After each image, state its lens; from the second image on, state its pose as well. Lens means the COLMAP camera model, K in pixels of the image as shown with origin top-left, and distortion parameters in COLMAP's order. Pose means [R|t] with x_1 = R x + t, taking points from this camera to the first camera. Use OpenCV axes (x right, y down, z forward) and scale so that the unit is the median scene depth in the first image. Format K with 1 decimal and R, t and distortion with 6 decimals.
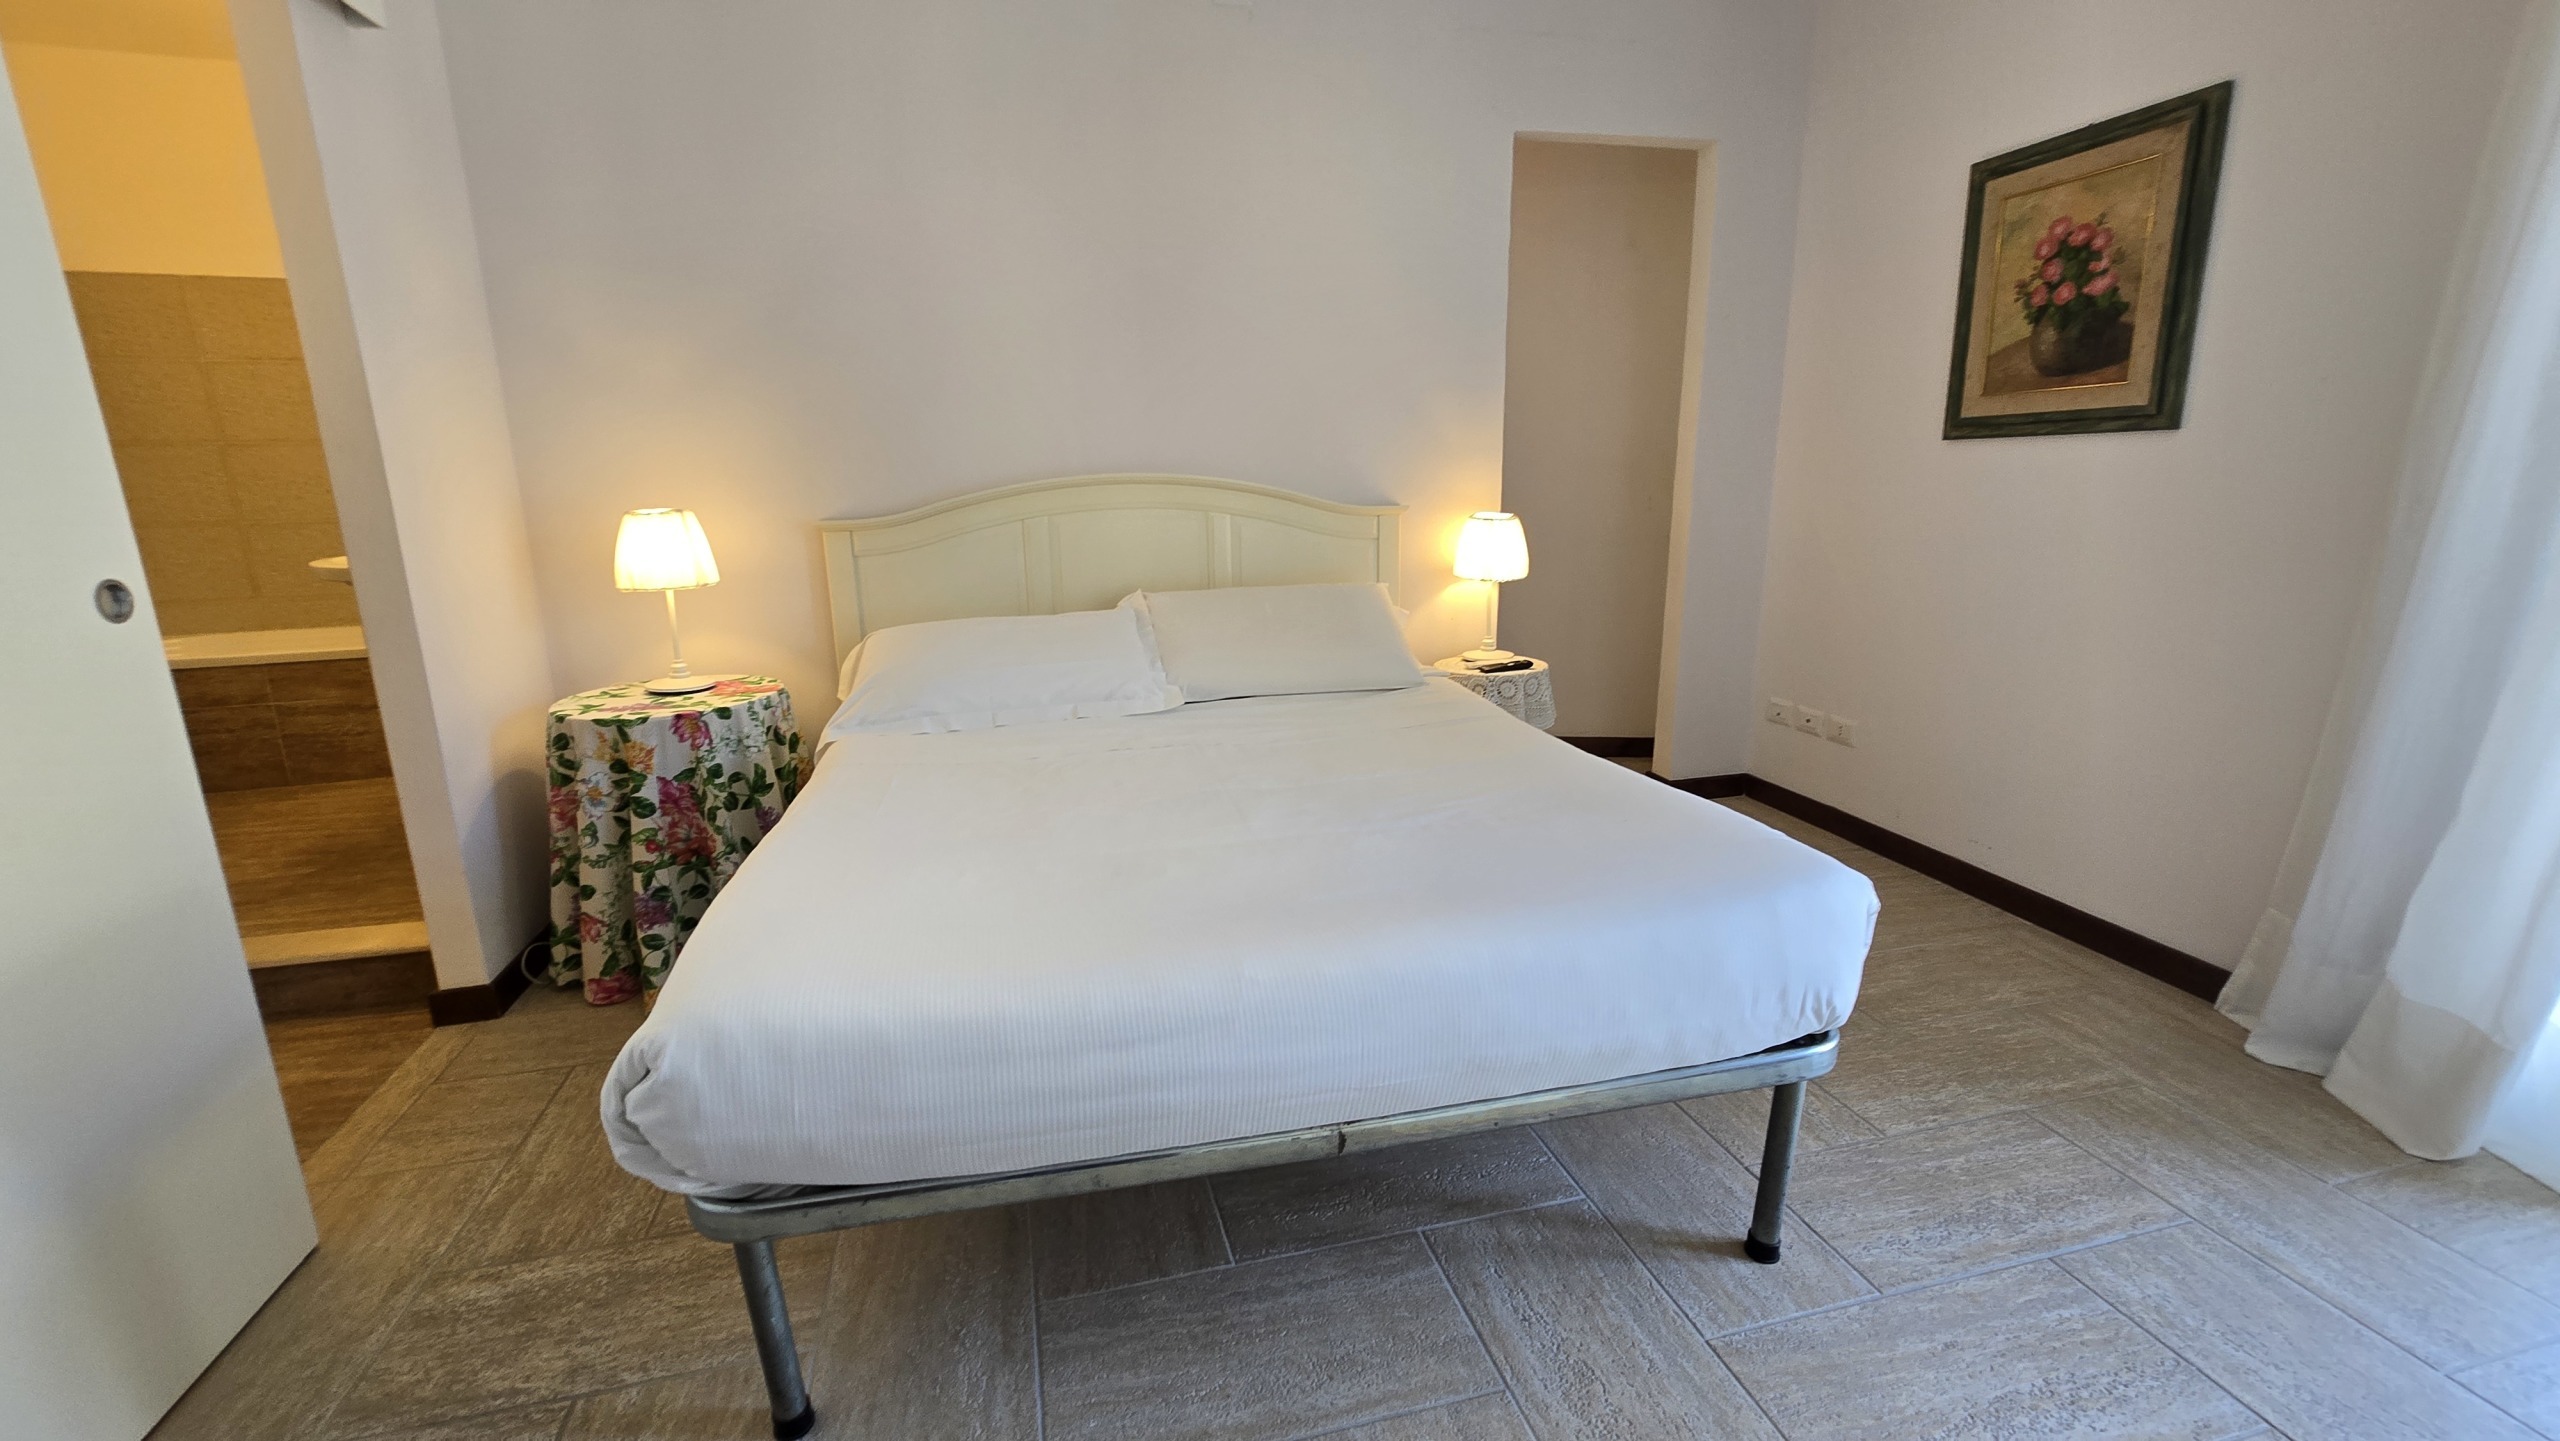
lens RADIAL K [[1042.0, 0, 1262.8], [0, 1042.0, 706.4], [0, 0, 1]] dist [-0.003507, 0.001920]
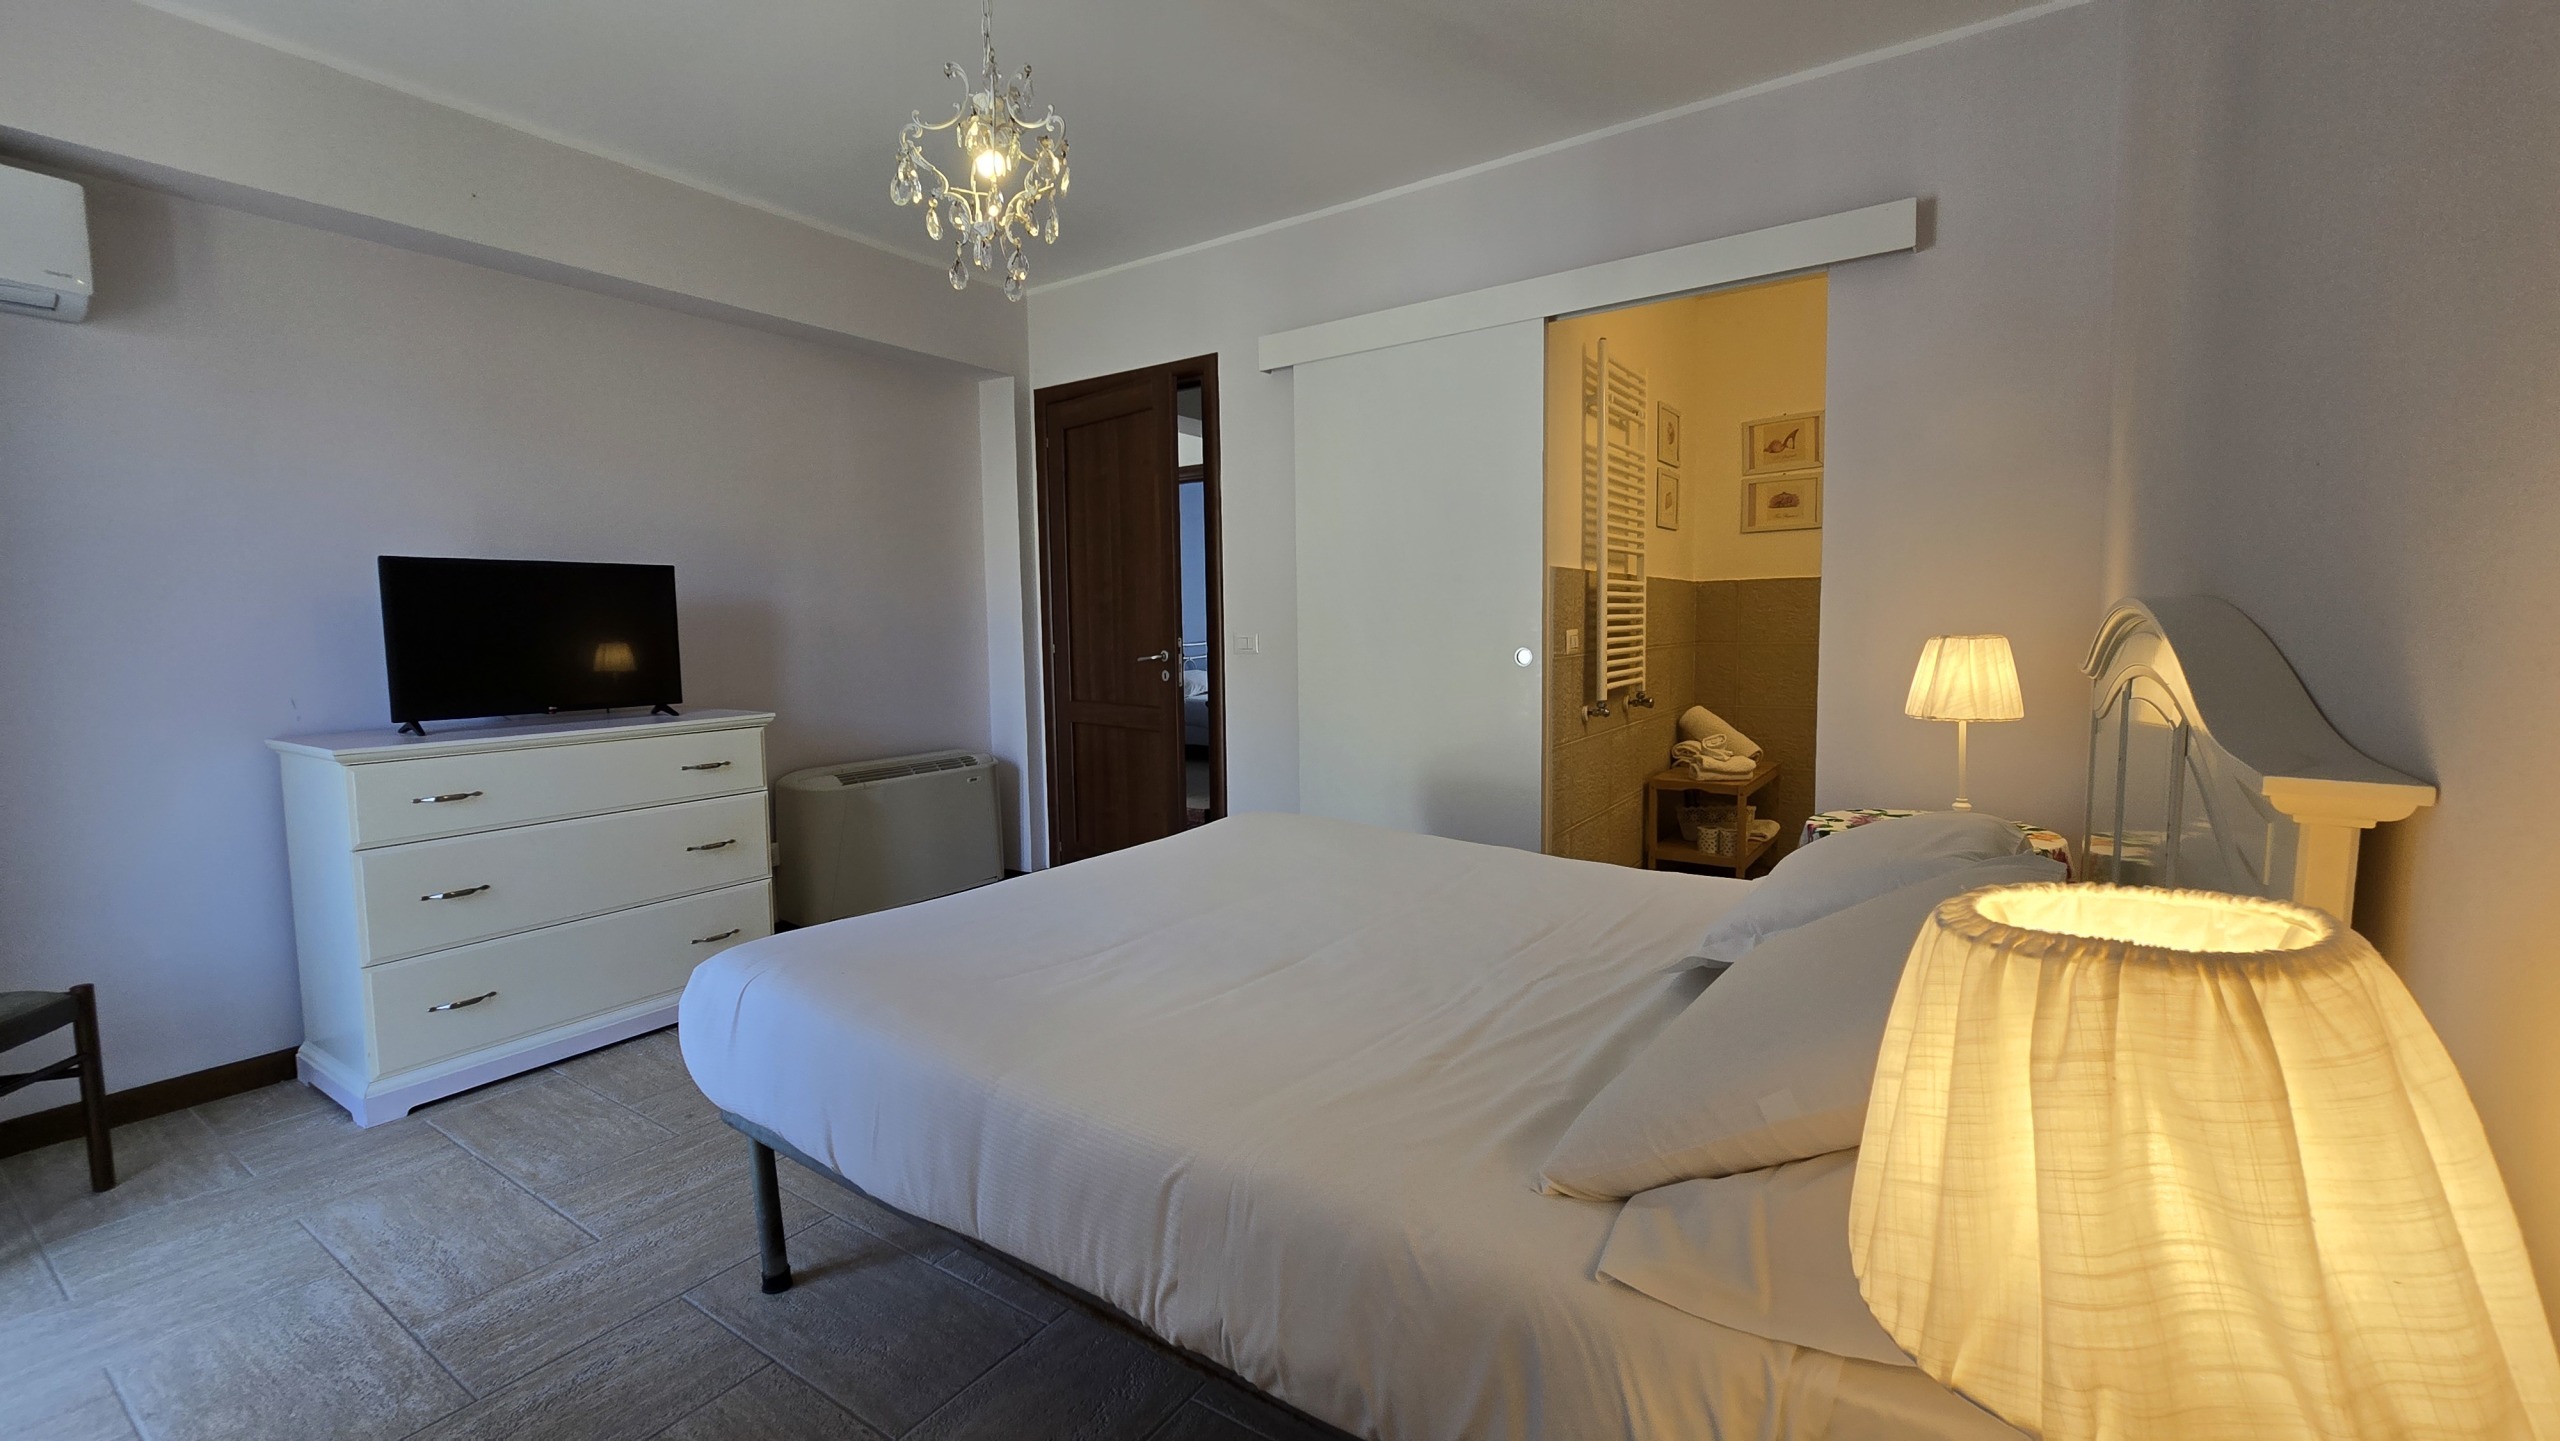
lens RADIAL K [[1042.0, 0, 1268.1], [0, 1042.0, 718.3], [0, 0, 1]] dist [-0.003507, 0.001920]
pose [[-0.744410, 0.088967, -0.661769, 0.500623], [-0.126587, 0.954307, 0.270690, -0.292850], [0.655613, 0.285276, -0.699134, 1.268868]]
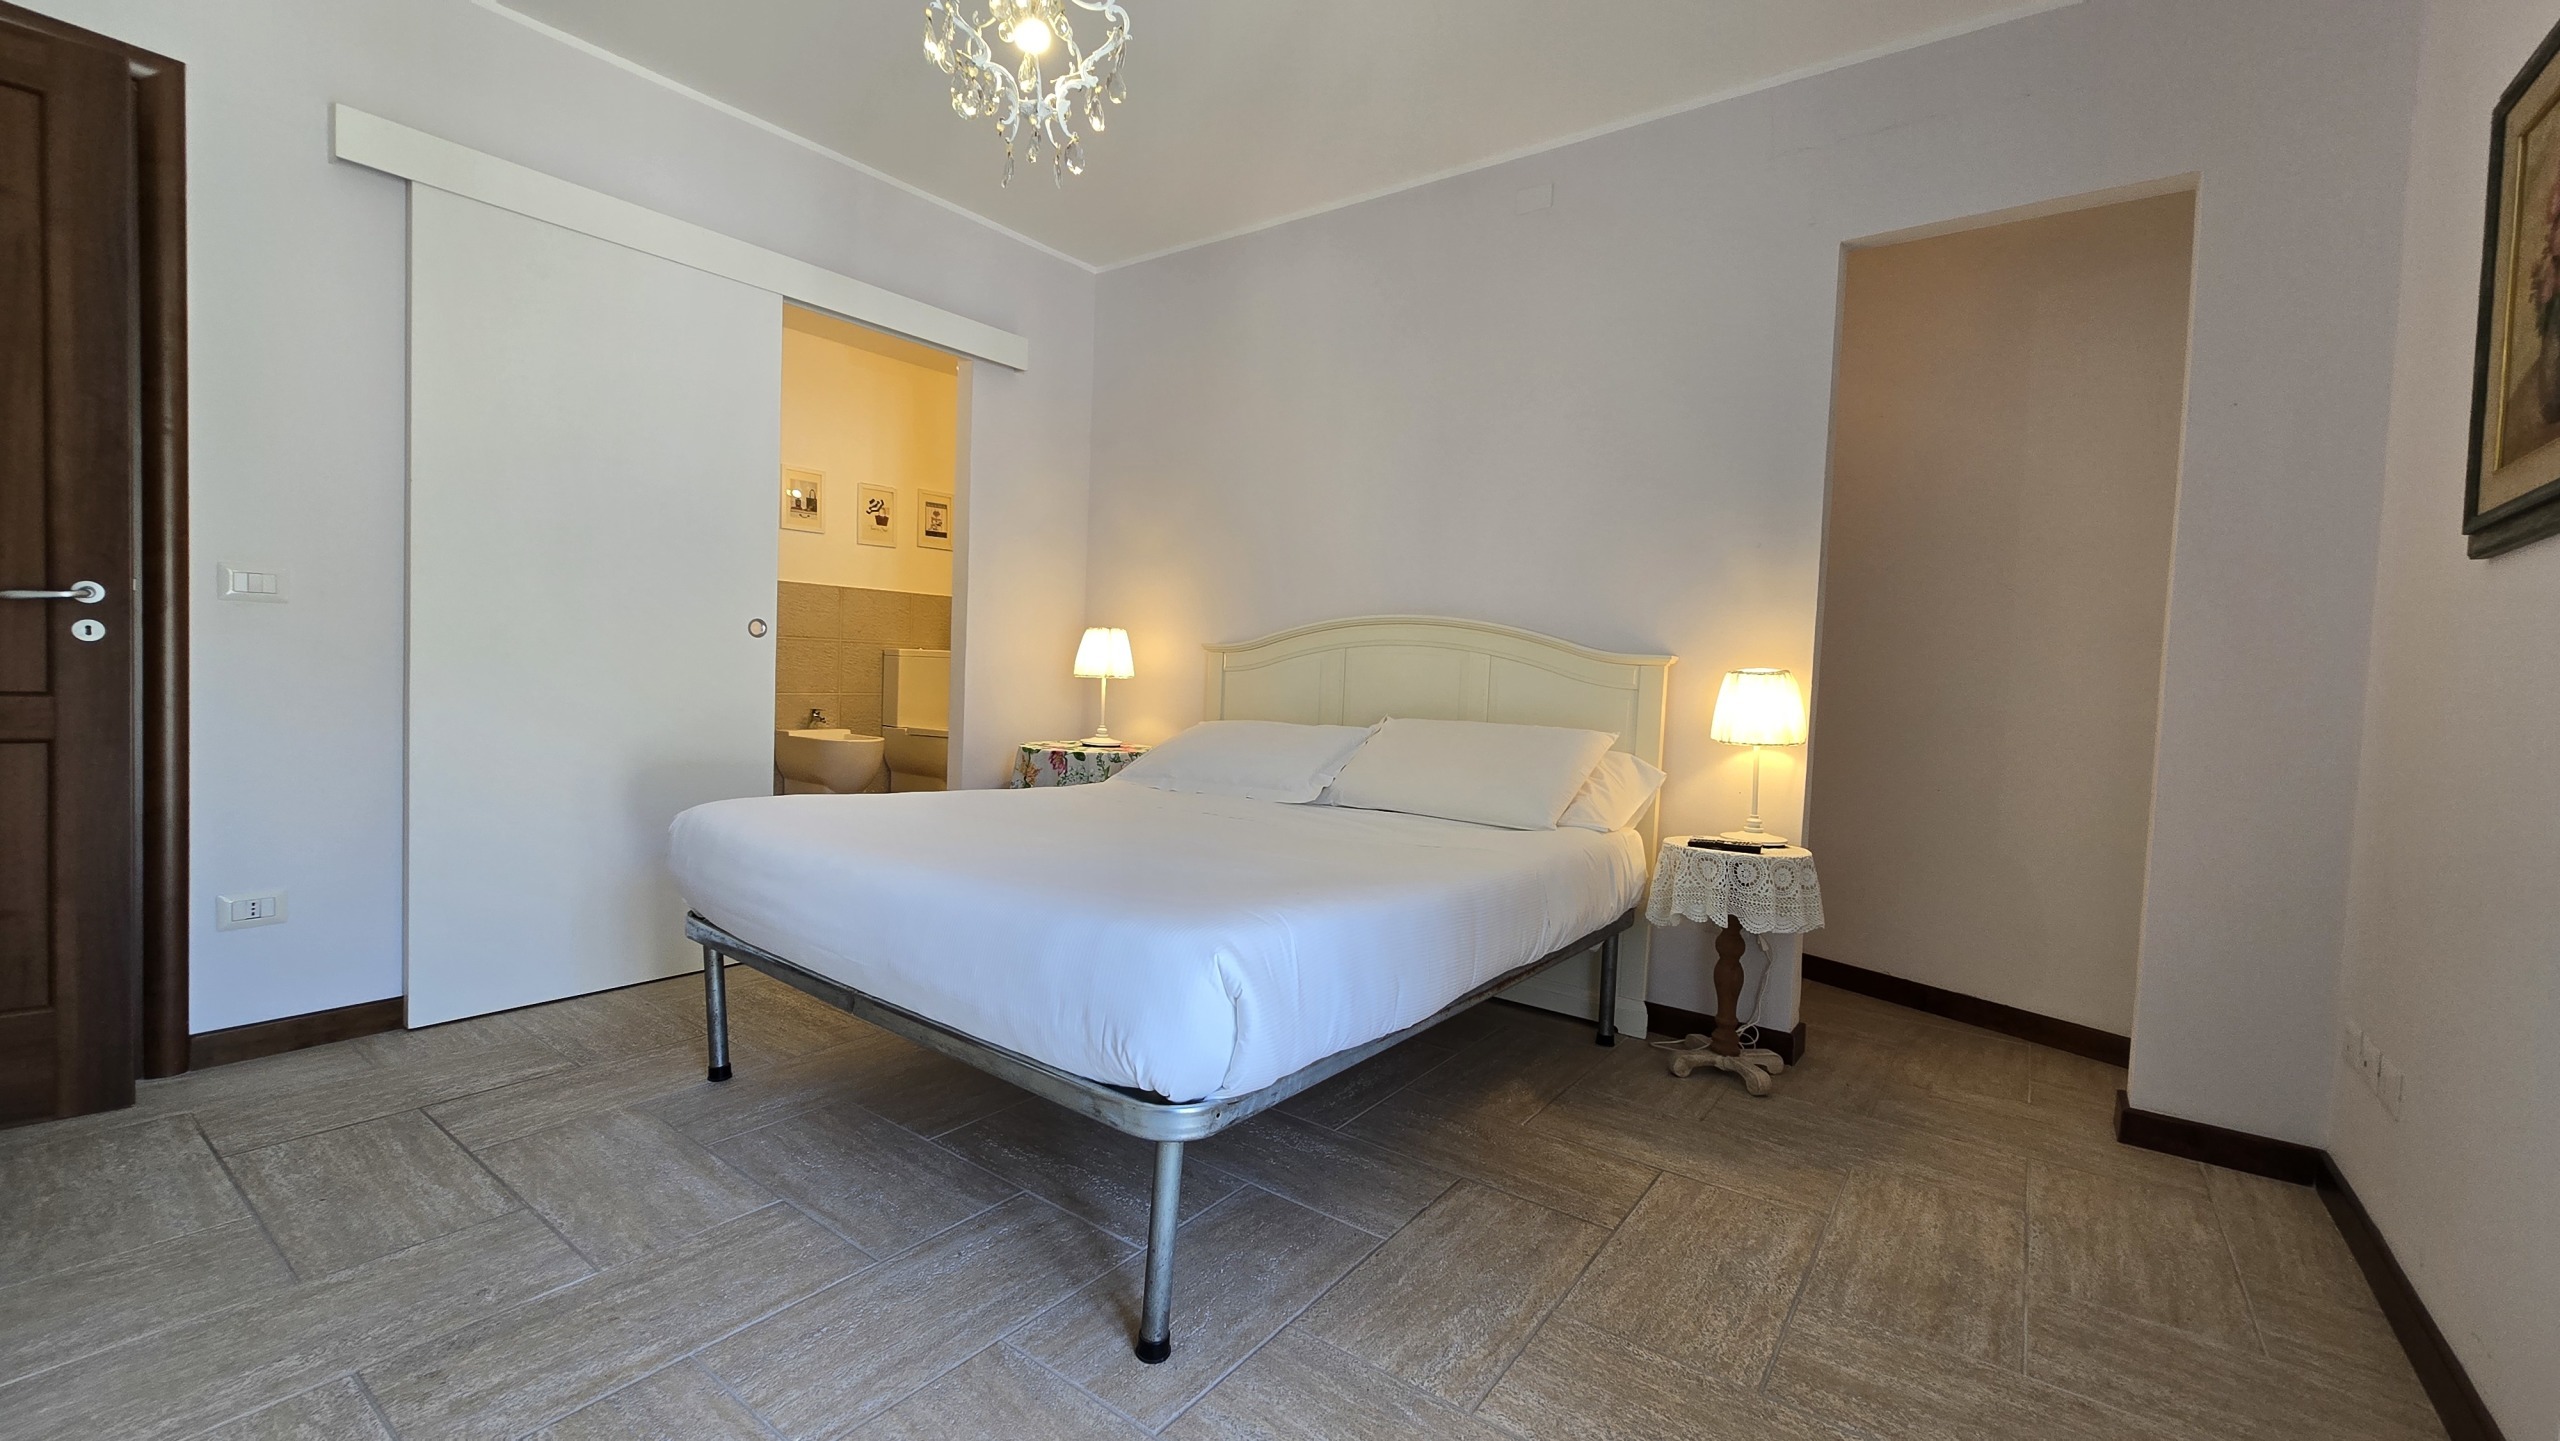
lens RADIAL K [[1042.0, 0, 1261.7], [0, 1042.0, 709.9], [0, 0, 1]] dist [-0.003507, 0.001920]
pose [[0.631421, 0.074971, -0.771807, 0.778077], [-0.225123, 0.970171, -0.089935, 0.018175], [0.742042, 0.230538, 0.629464, 0.225355]]
